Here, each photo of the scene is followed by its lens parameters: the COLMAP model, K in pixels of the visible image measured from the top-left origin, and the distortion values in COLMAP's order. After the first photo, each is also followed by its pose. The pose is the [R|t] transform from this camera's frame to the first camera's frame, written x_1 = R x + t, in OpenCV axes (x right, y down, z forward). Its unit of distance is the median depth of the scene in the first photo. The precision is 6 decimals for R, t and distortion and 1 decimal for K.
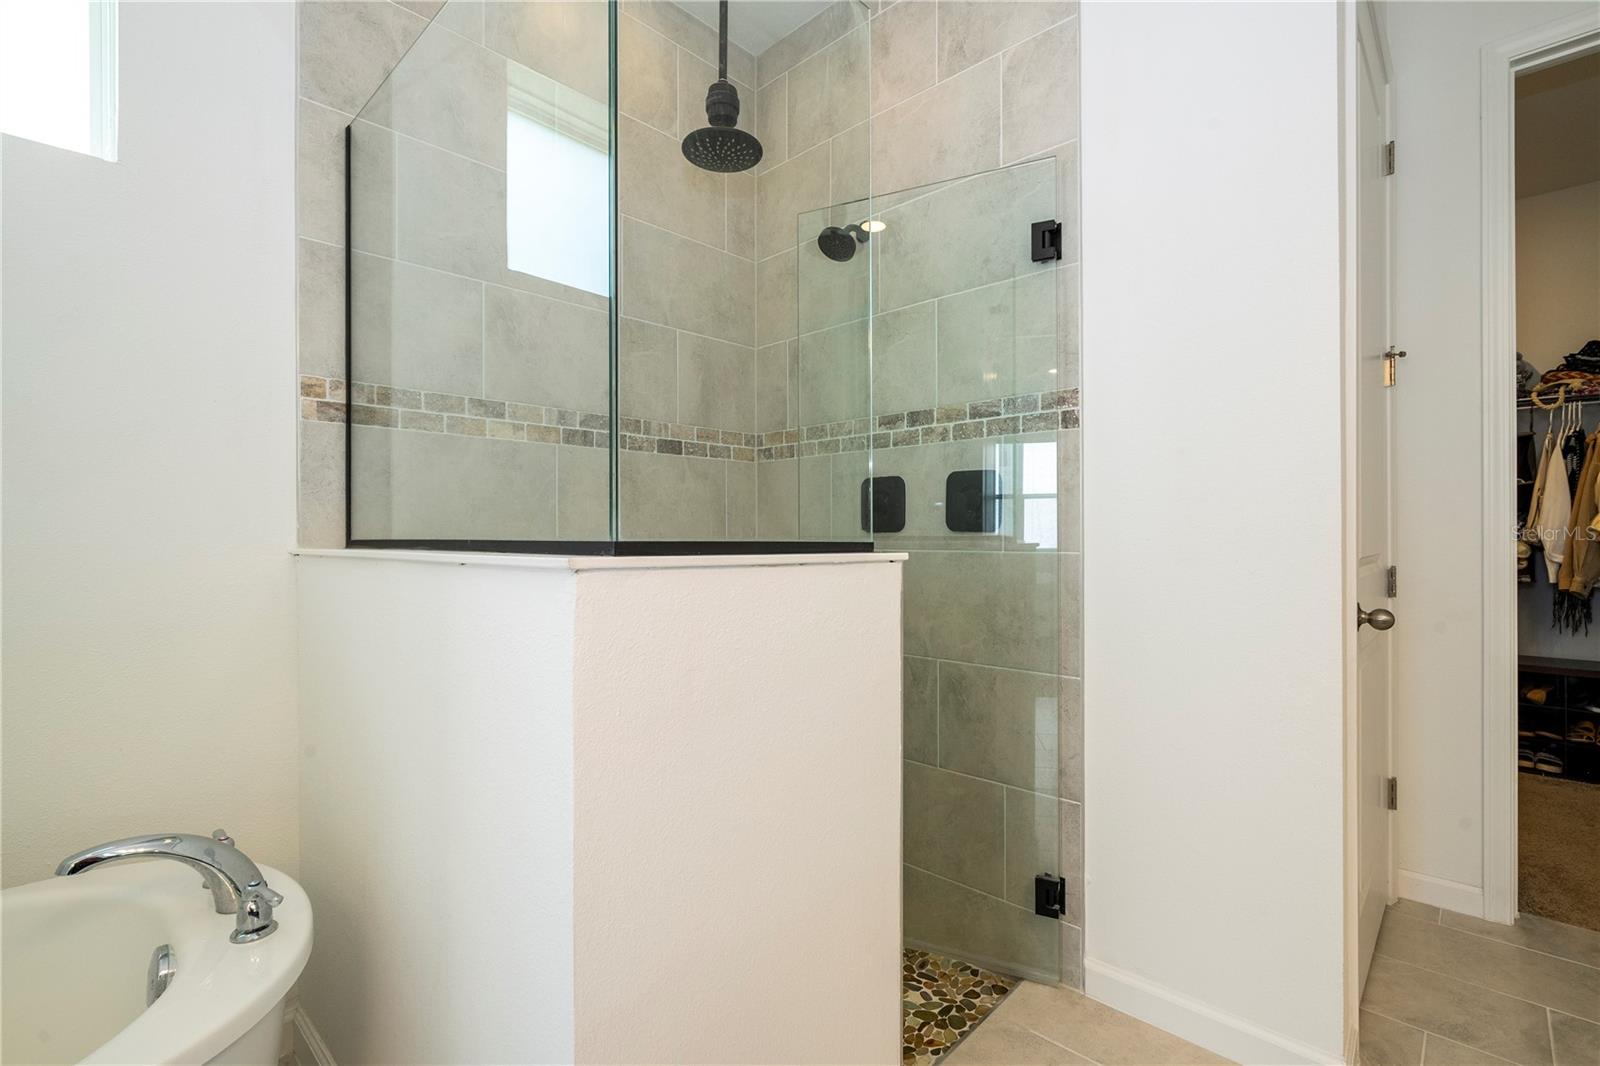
lens RADIAL K [[740.4, 0, 801.6], [0, 740.4, 531.4], [0, 0, 1]] dist [-0.005038, 0.000067]
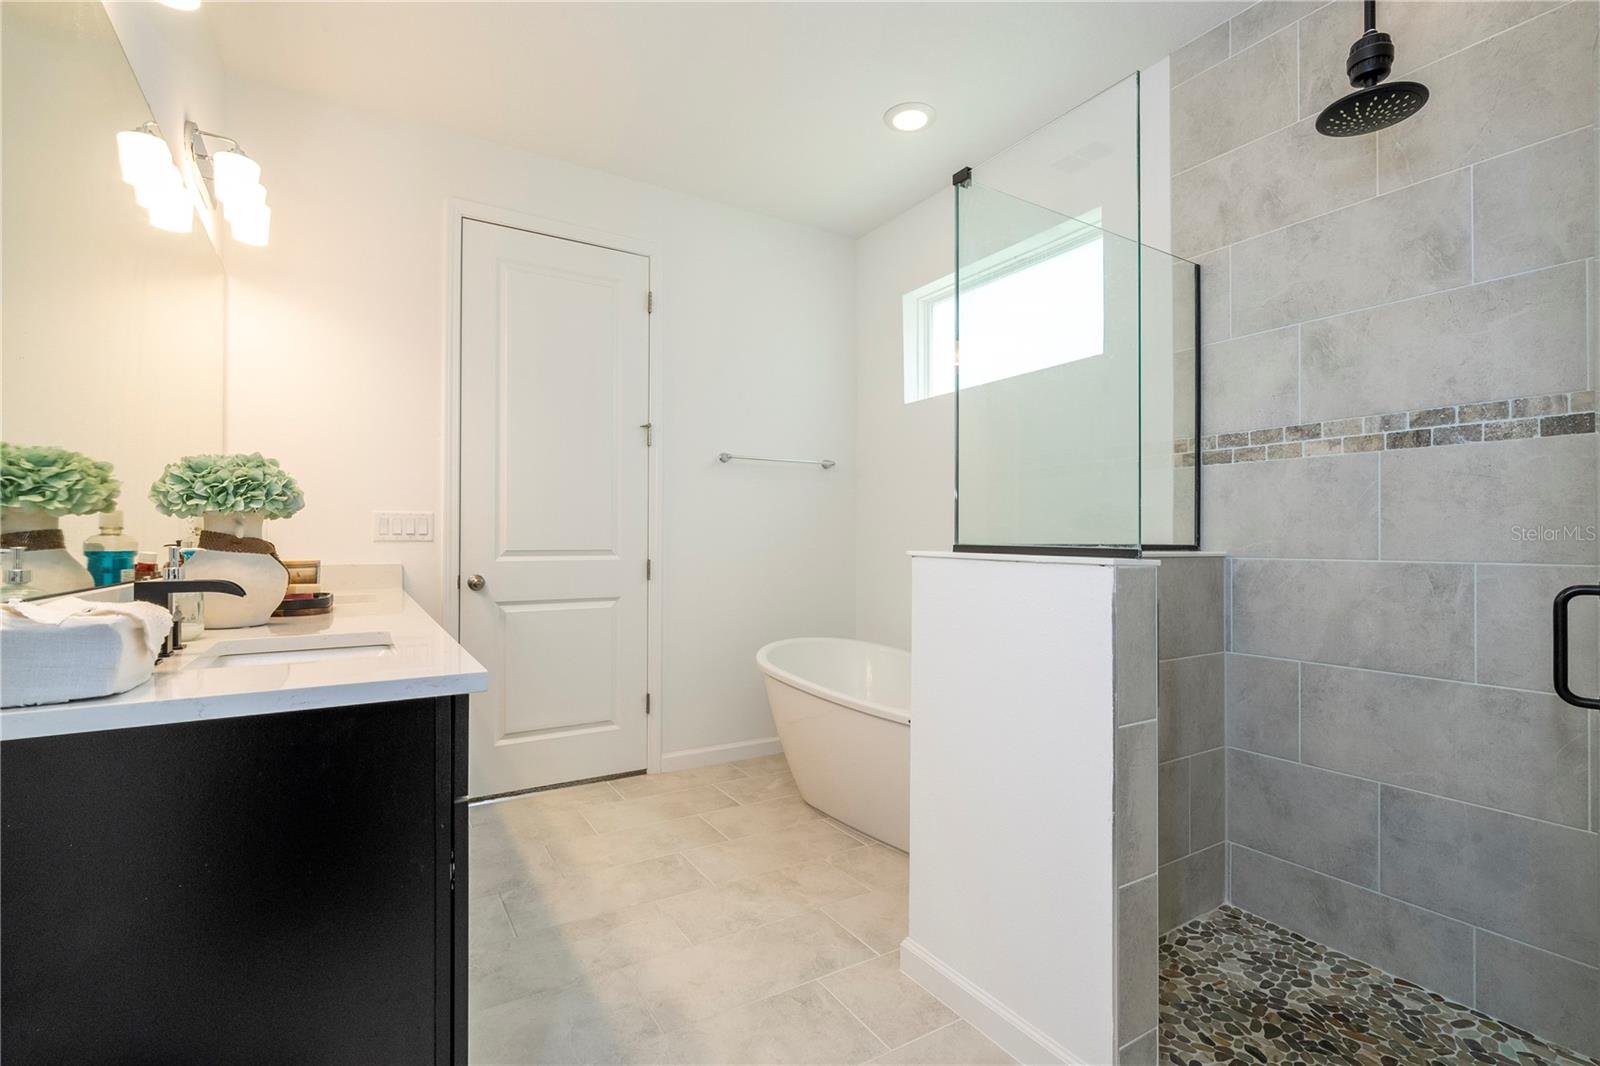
lens RADIAL K [[727.0, 0, 814.5], [0, 727.0, 537.5], [0, 0, 1]] dist [-0.000208, 0.000014]
pose [[-0.251367, -0.001406, -0.967891, 0.853290], [0.001883, 0.999996, -0.001942, -0.001684], [0.967890, -0.002311, -0.251363, 0.542195]]
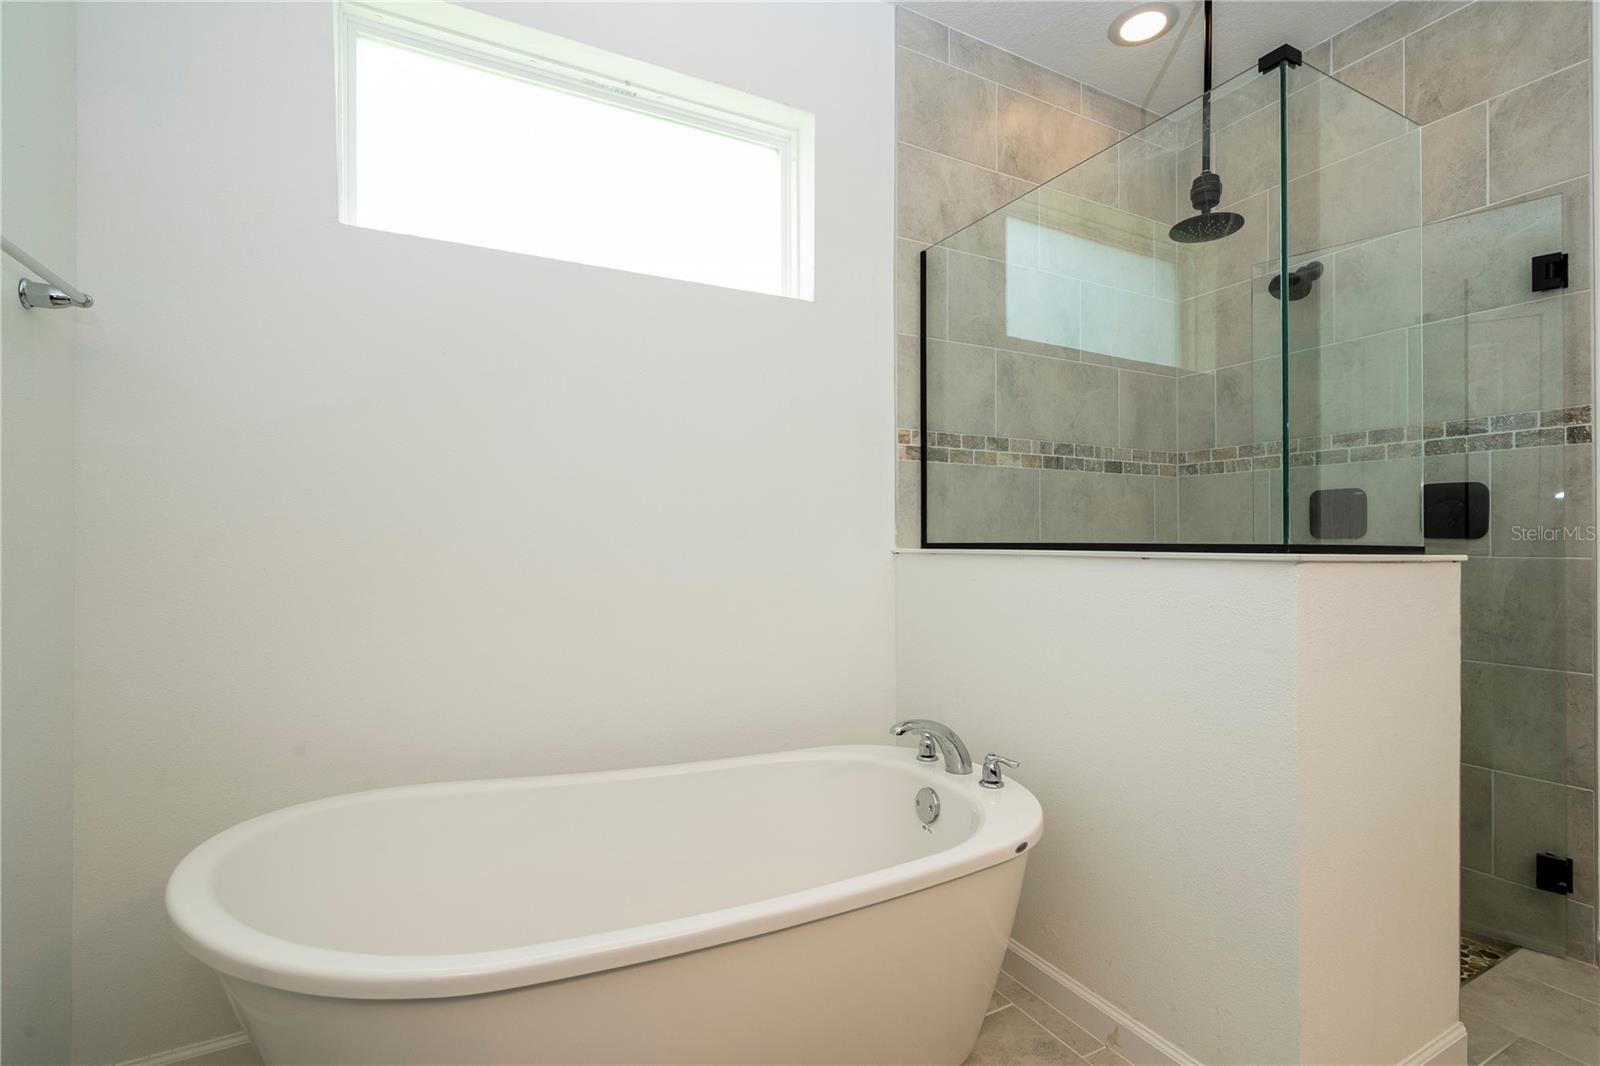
lens RADIAL K [[731.6, 0, 786.7], [0, 731.6, 535.8], [0, 0, 1]] dist [-0.002206, -0.000557]
pose [[0.942621, 0.001988, -0.333858, -0.340249], [-0.002669, 0.999995, -0.001581, 0.000912], [0.333854, 0.002381, 0.942622, -0.356172]]
